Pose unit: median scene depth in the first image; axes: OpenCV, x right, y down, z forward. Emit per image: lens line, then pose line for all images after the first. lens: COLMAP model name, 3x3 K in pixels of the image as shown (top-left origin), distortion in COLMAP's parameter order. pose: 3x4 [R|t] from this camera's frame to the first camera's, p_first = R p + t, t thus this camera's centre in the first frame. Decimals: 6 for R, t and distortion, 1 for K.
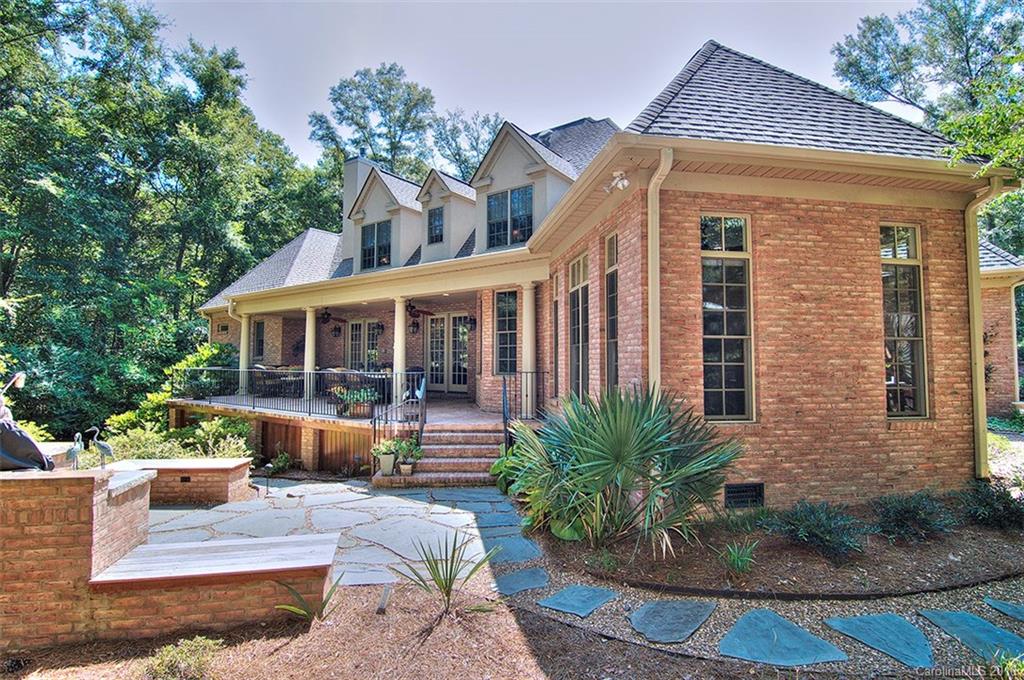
lens RADIAL K [[504.4, 0, 513.4], [0, 504.4, 339.5], [0, 0, 1]] dist [-0.021021, -0.001198]
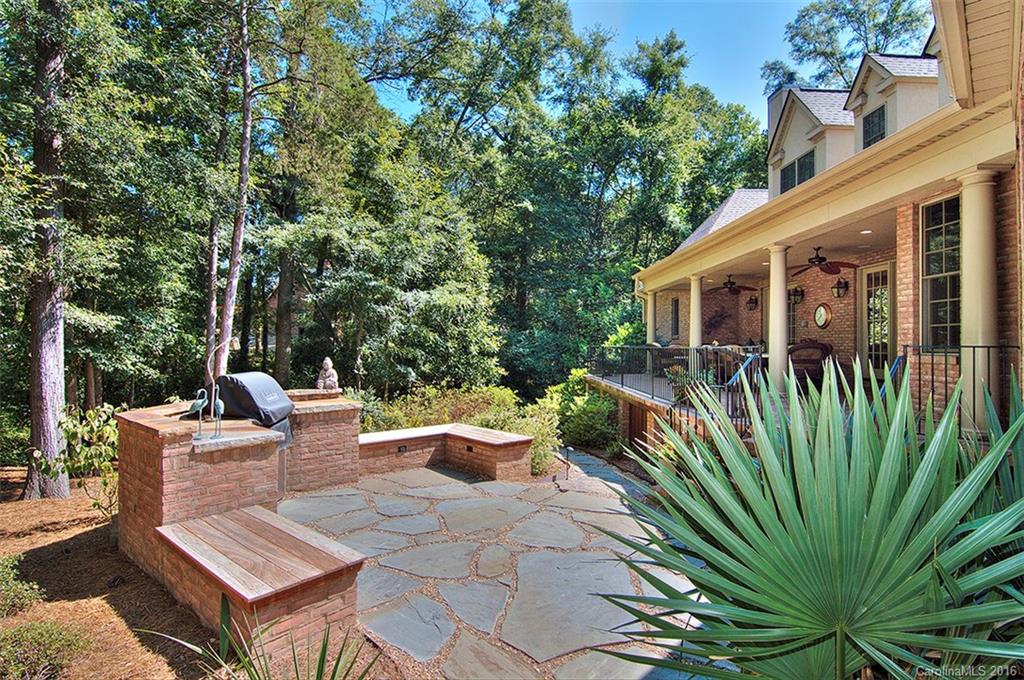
lens RADIAL K [[504.4, 0, 510.8], [0, 504.4, 345.1], [0, 0, 1]] dist [-0.021021, -0.001198]
pose [[0.595297, -0.003148, -0.803499, 0.056746], [0.038506, 0.998955, 0.024615, 0.012152], [0.802582, -0.045593, 0.594797, 0.121305]]
